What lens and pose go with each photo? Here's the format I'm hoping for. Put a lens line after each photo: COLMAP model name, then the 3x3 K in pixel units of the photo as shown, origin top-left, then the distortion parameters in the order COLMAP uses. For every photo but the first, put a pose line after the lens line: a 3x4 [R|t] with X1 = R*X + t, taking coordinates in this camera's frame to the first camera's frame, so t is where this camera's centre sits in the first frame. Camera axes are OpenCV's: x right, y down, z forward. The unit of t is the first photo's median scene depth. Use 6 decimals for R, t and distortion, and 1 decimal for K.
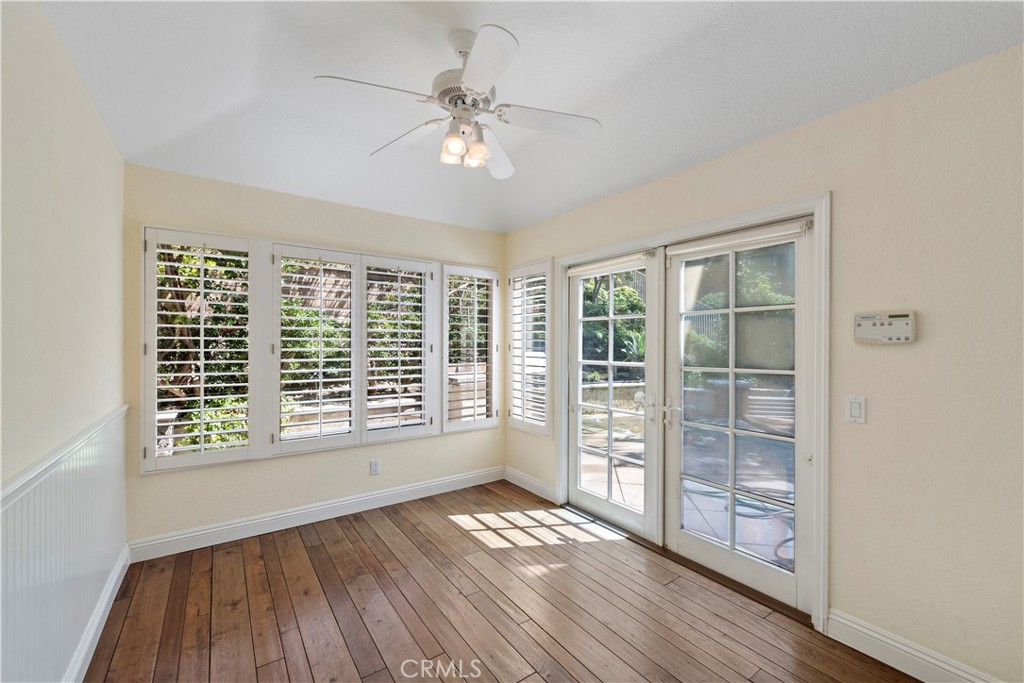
lens RADIAL K [[417.4, 0, 512.4], [0, 417.4, 346.3], [0, 0, 1]] dist [0.010788, -0.000546]
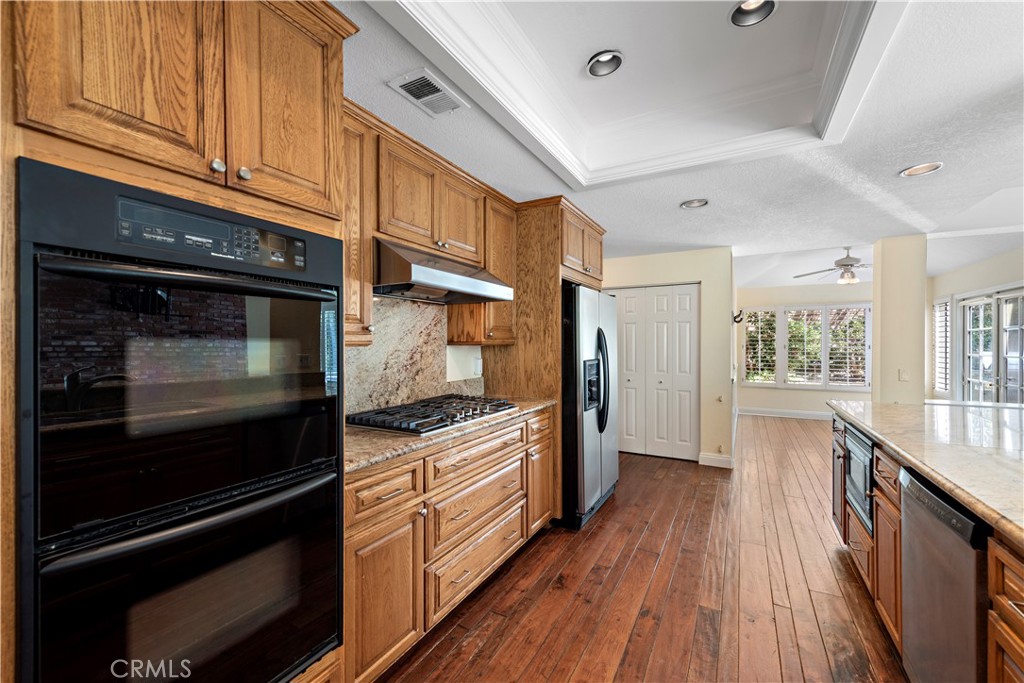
lens RADIAL K [[417.4, 0, 512.4], [0, 417.4, 346.3], [0, 0, 1]] dist [0.010788, -0.000546]
pose [[0.434595, 0.002076, -0.900623, 0.900459], [-0.004328, 0.999991, 0.000216, 0.009207], [0.900615, 0.003804, 0.434600, -1.433215]]
